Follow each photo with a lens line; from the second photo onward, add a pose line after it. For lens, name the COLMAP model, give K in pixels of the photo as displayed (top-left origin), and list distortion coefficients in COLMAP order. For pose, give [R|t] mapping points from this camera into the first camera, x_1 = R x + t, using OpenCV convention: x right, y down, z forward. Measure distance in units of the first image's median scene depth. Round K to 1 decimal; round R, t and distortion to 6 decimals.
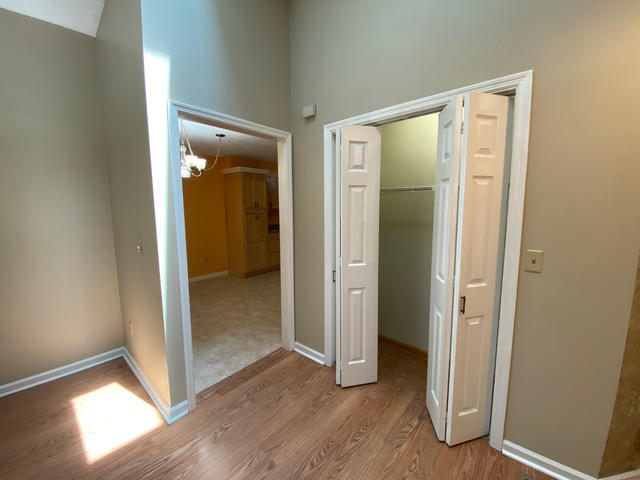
lens RADIAL K [[261.4, 0, 324.9], [0, 261.4, 235.3], [0, 0, 1]] dist [-0.006505, -0.002474]
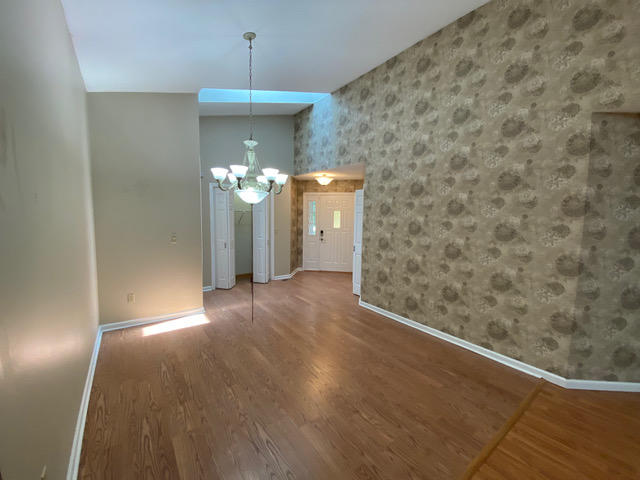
lens RADIAL K [[261.4, 0, 320.4], [0, 261.4, 238.8], [0, 0, 1]] dist [-0.006505, -0.002474]
pose [[0.221992, -0.082529, 0.971549, -1.888487], [0.088280, 0.994020, 0.064267, 0.012555], [-0.971044, 0.071502, 0.227951, -0.409595]]
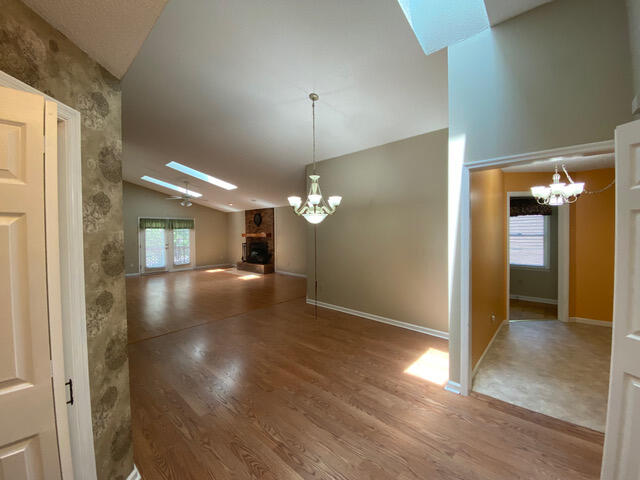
lens RADIAL K [[261.4, 0, 321.6], [0, 261.4, 240.7], [0, 0, 1]] dist [-0.006505, -0.002474]
pose [[-0.021725, 0.038197, -0.999034, 0.633151], [-0.100492, 0.994126, 0.040194, -0.056924], [0.994701, 0.101268, -0.017759, 0.211355]]
